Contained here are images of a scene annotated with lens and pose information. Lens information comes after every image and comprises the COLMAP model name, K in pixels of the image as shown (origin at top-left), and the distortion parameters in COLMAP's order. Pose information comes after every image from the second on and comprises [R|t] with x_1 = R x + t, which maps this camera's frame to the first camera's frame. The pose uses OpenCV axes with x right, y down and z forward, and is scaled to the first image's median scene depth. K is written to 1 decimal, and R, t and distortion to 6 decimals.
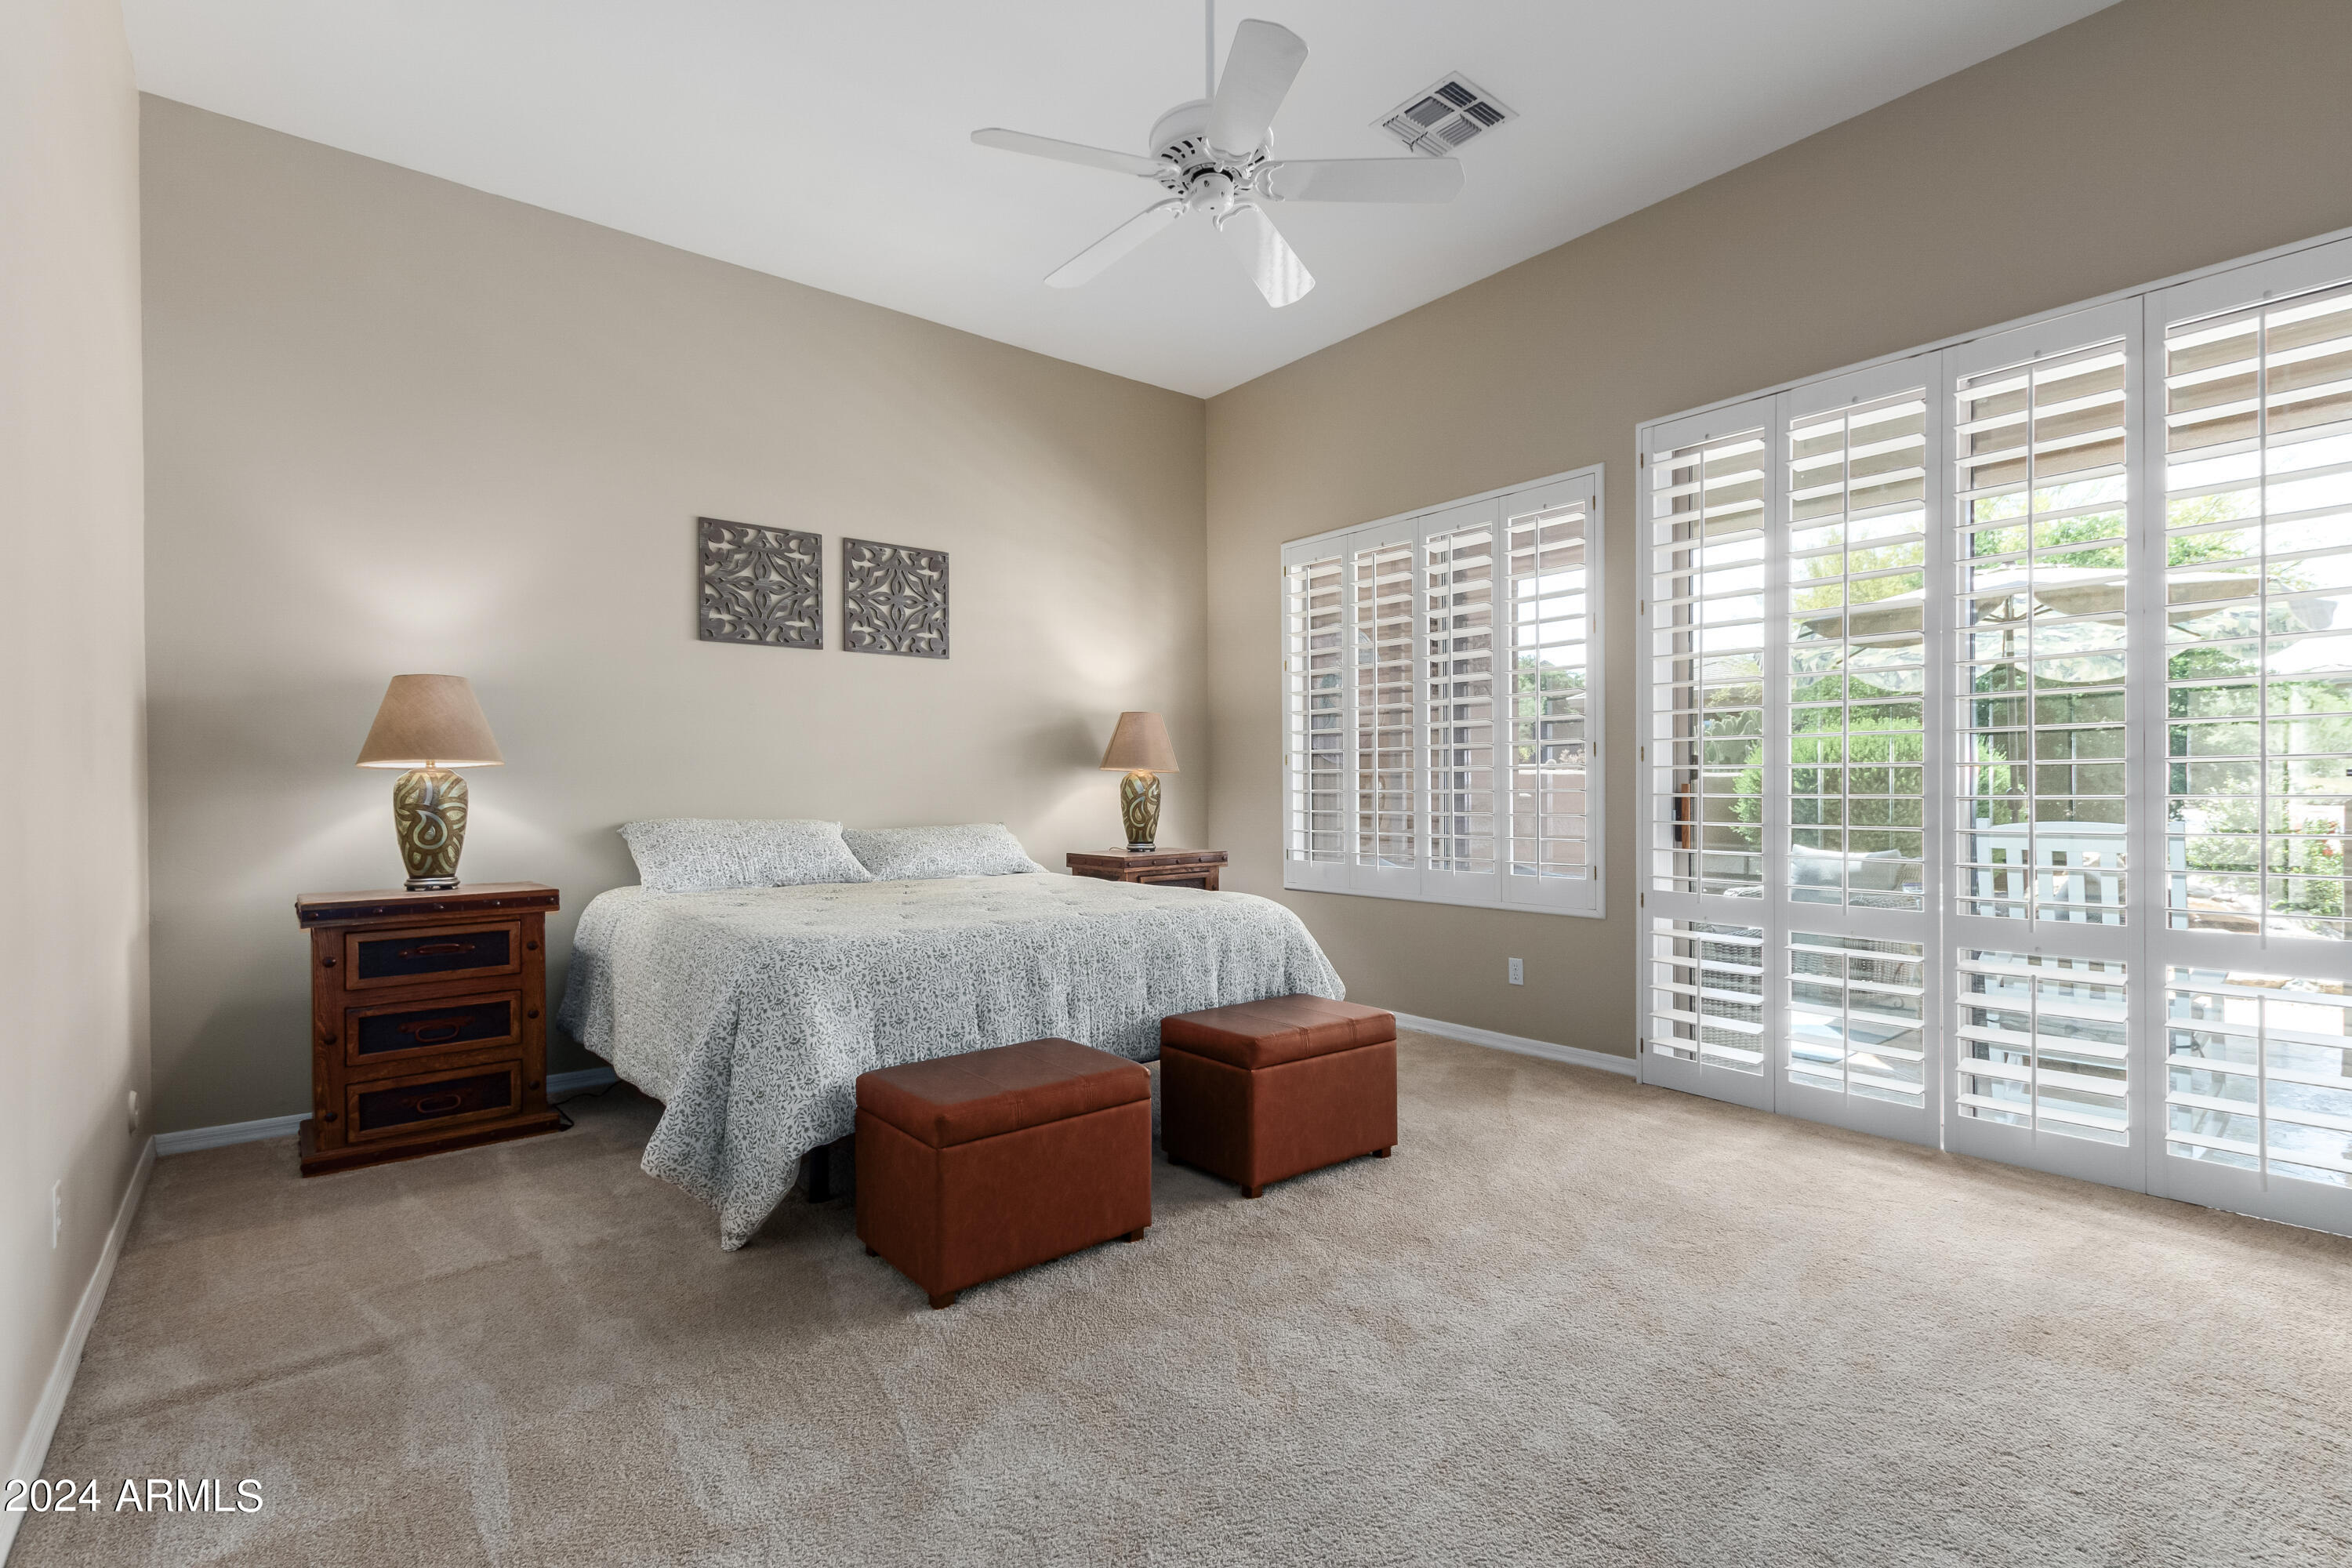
lens RADIAL K [[1064.6, 0, 1185.2], [0, 1064.6, 783.1], [0, 0, 1]] dist [0.004262, -0.002039]
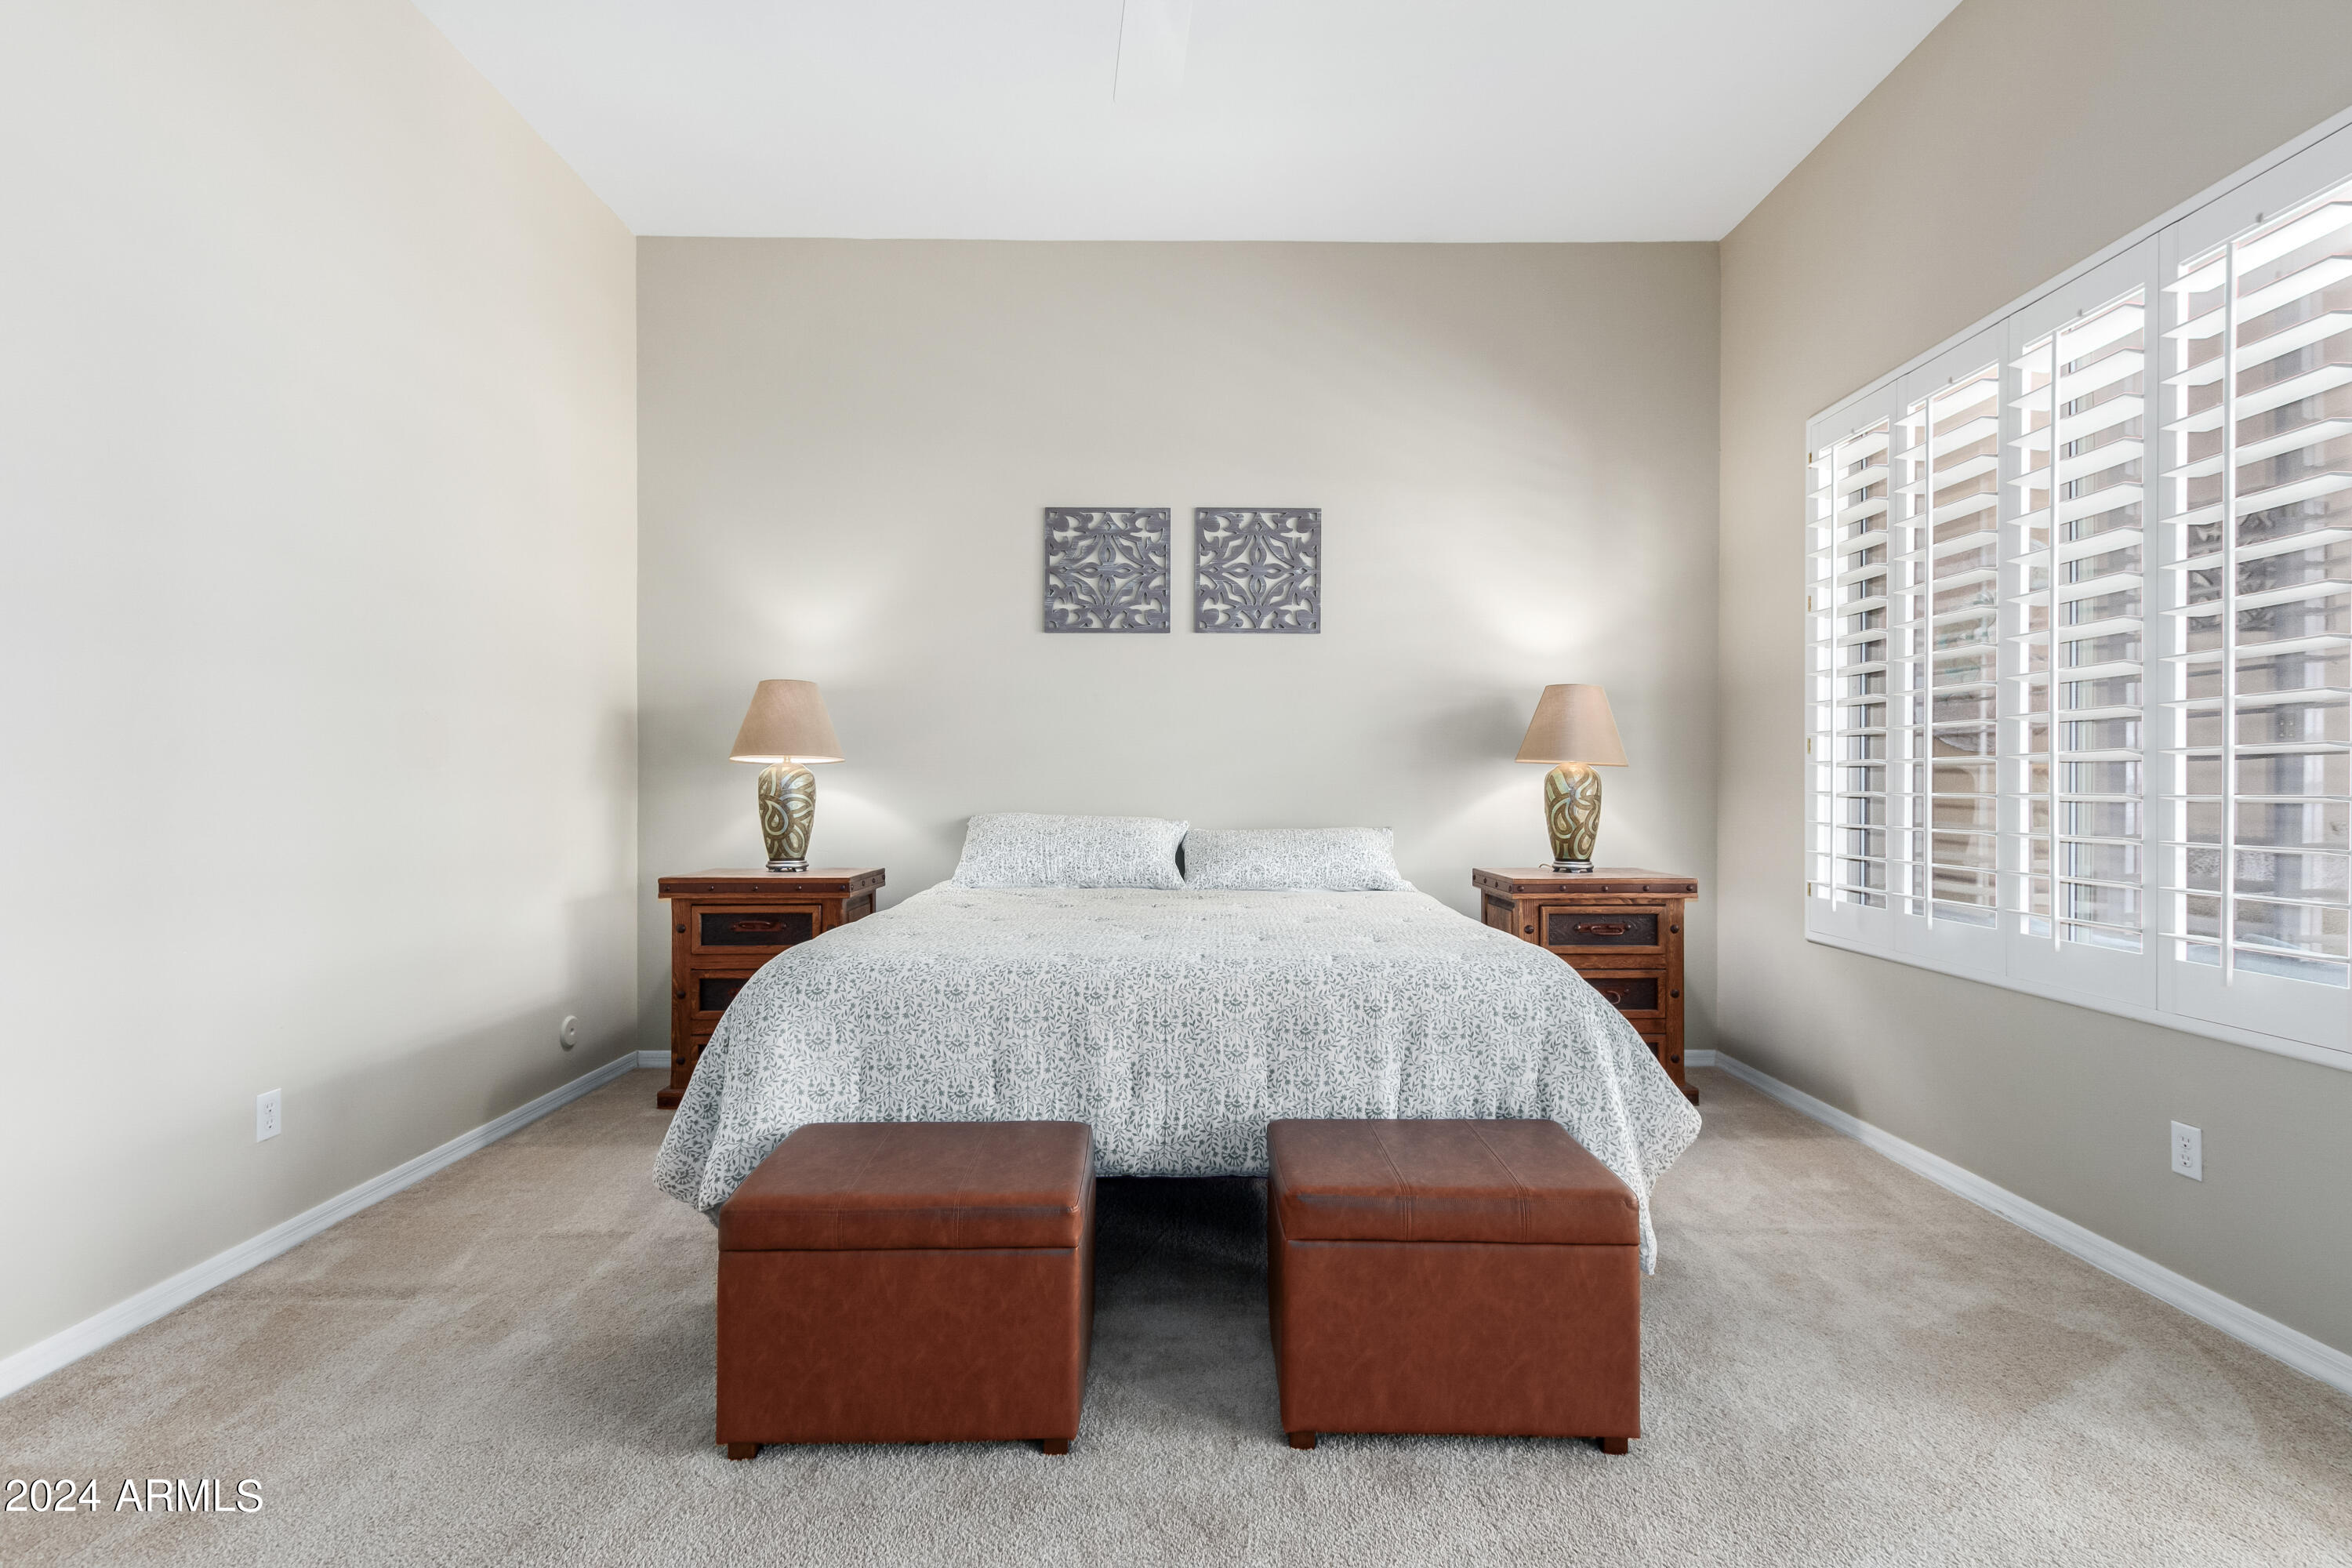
lens RADIAL K [[1064.6, 0, 1177.0], [0, 1064.6, 785.6], [0, 0, 1]] dist [0.004262, -0.002039]
pose [[0.783606, 0.007117, -0.621217, 0.296675], [-0.004626, 0.999973, 0.005622, 0.001417], [0.621241, -0.001531, 0.783618, 0.357373]]
